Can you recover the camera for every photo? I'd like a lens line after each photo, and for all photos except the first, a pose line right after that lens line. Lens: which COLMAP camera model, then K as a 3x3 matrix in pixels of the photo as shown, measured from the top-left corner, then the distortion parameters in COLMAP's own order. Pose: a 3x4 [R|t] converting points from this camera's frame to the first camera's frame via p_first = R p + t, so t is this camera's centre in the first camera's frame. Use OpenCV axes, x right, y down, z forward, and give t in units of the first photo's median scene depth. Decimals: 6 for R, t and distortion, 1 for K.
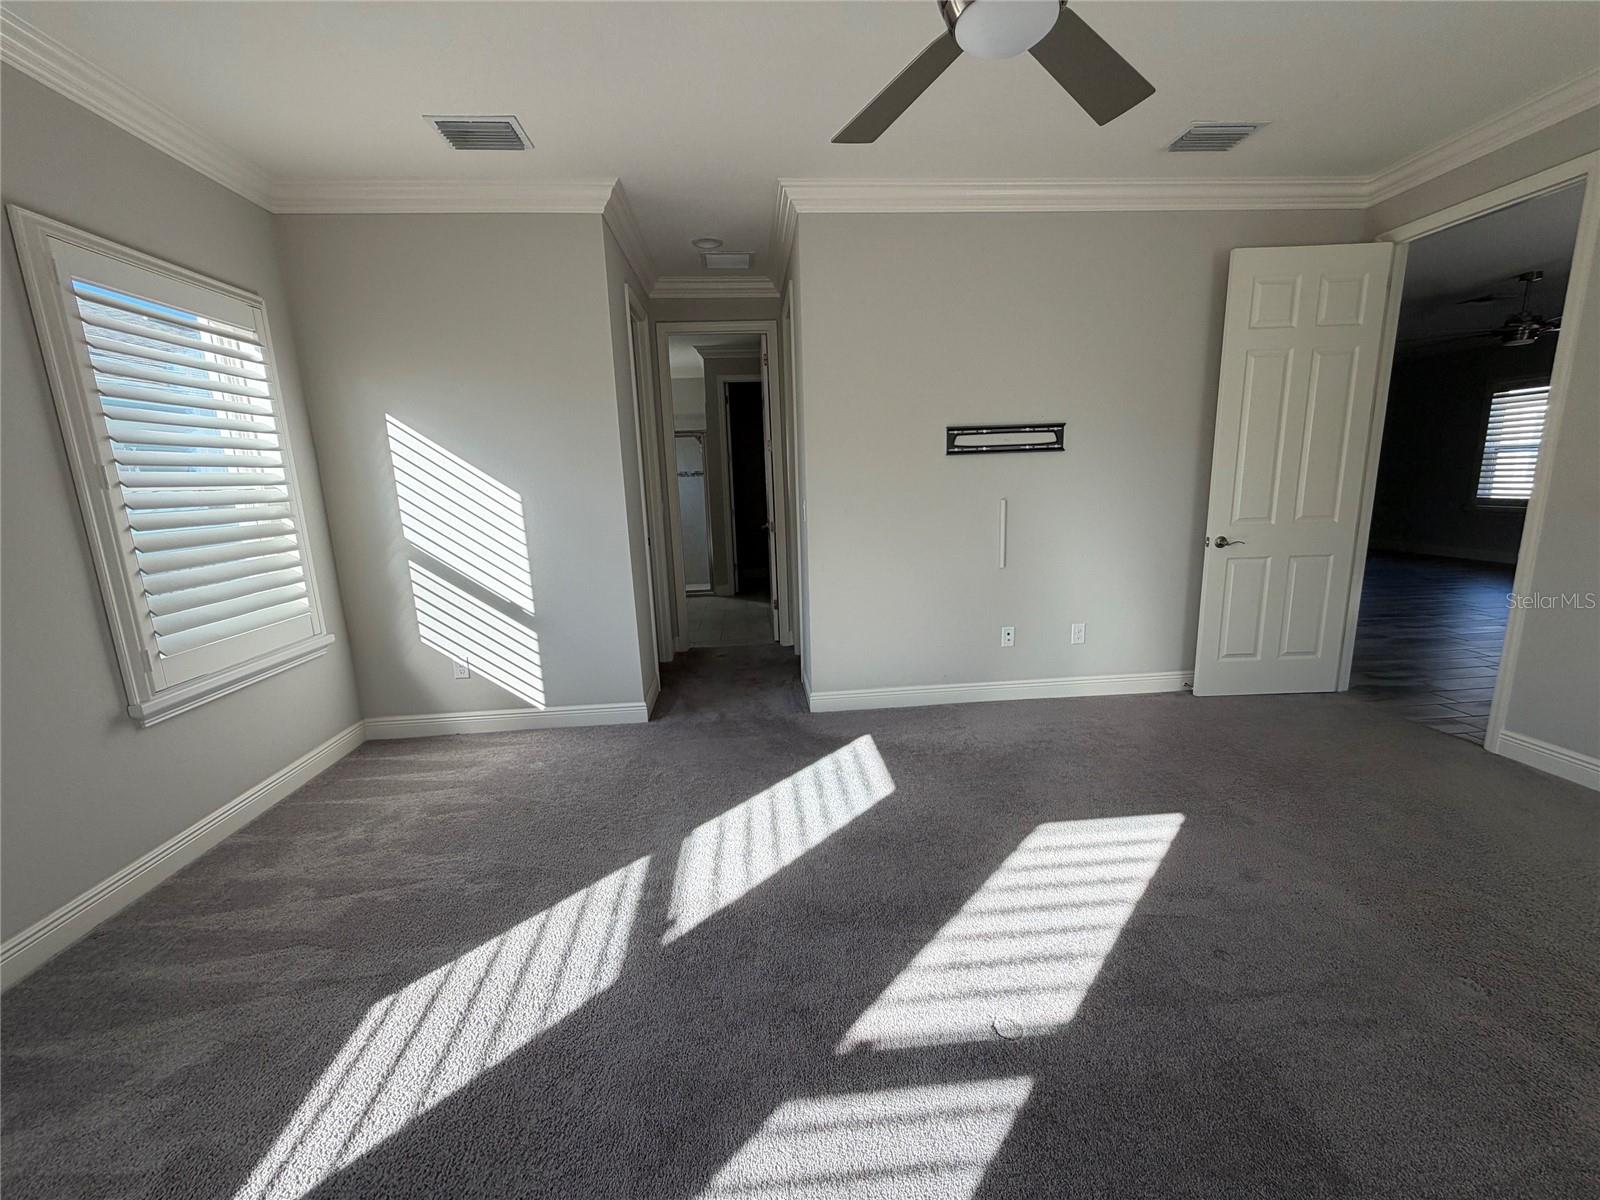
lens RADIAL K [[638.9, 0, 798.0], [0, 638.9, 597.9], [0, 0, 1]] dist [0.001084, -0.000288]
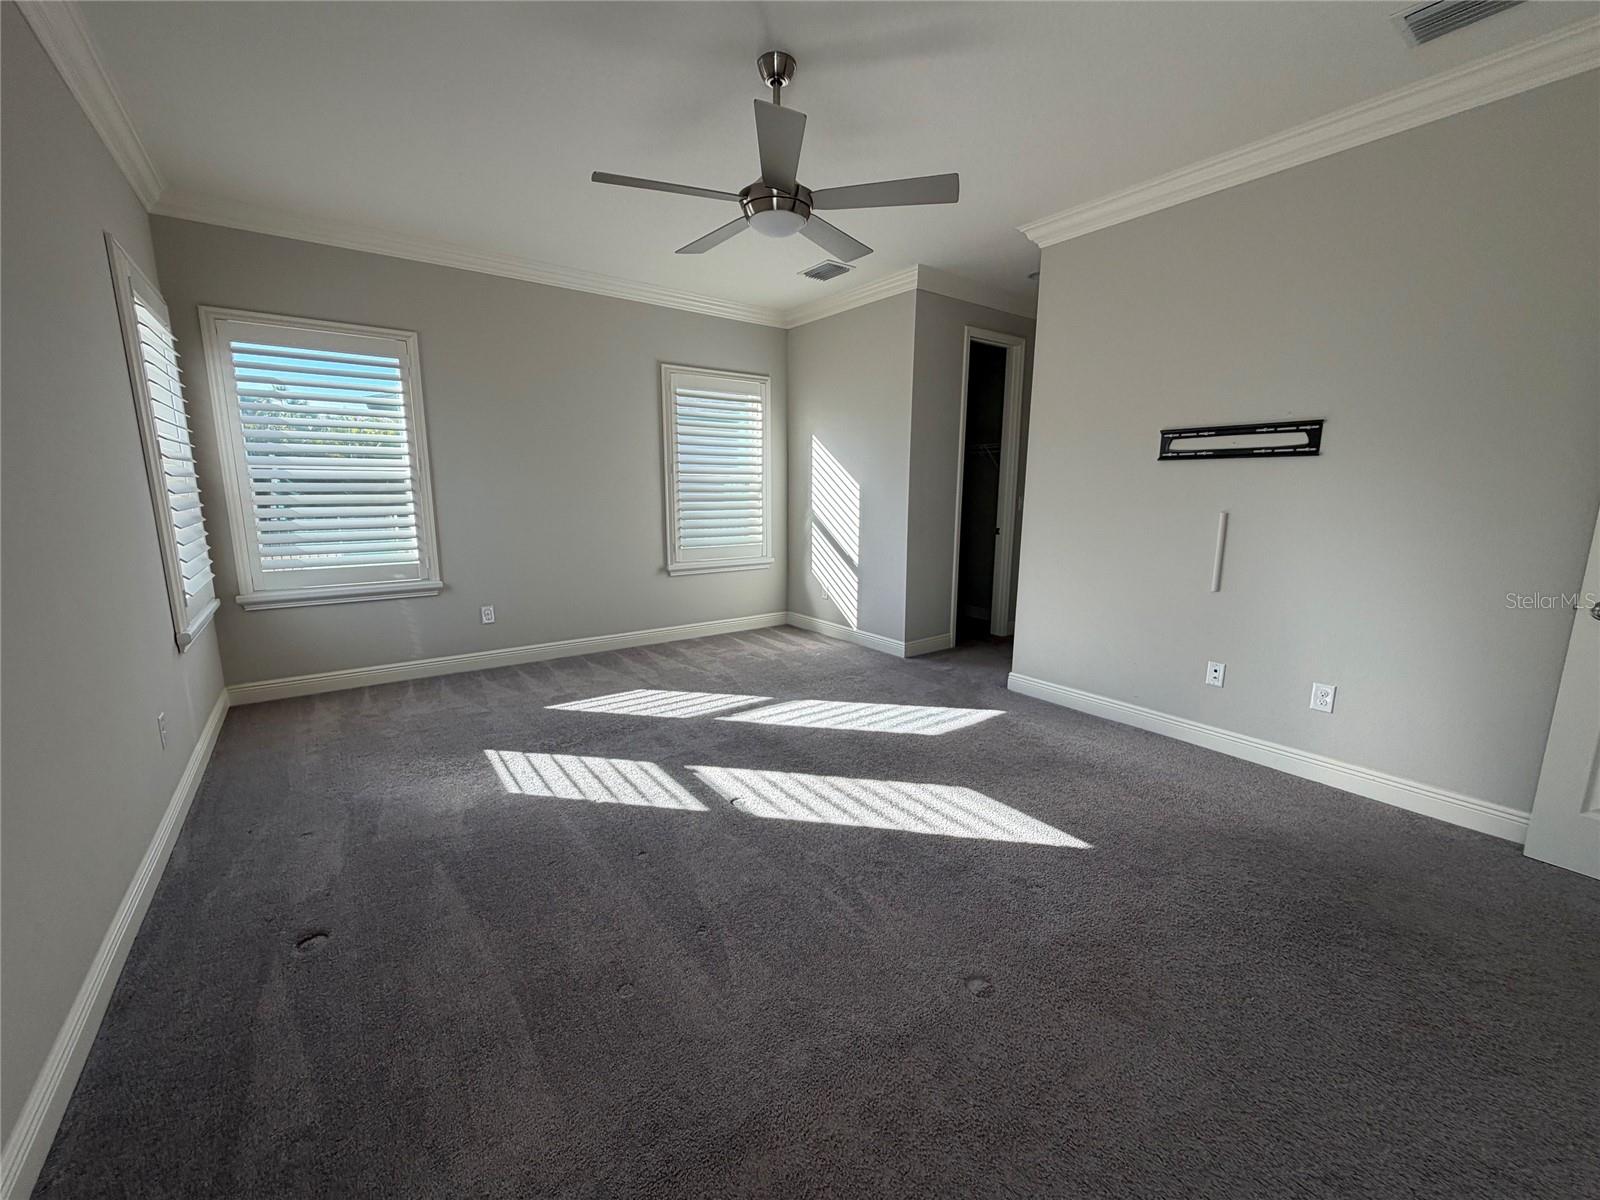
lens RADIAL K [[638.9, 0, 801.0], [0, 638.9, 598.9], [0, 0, 1]] dist [0.001084, -0.000288]
pose [[0.531259, 0.183544, -0.827088, 0.800755], [-0.181488, 0.978243, 0.100514, -0.024824], [0.827542, 0.096707, 0.553012, 0.070115]]
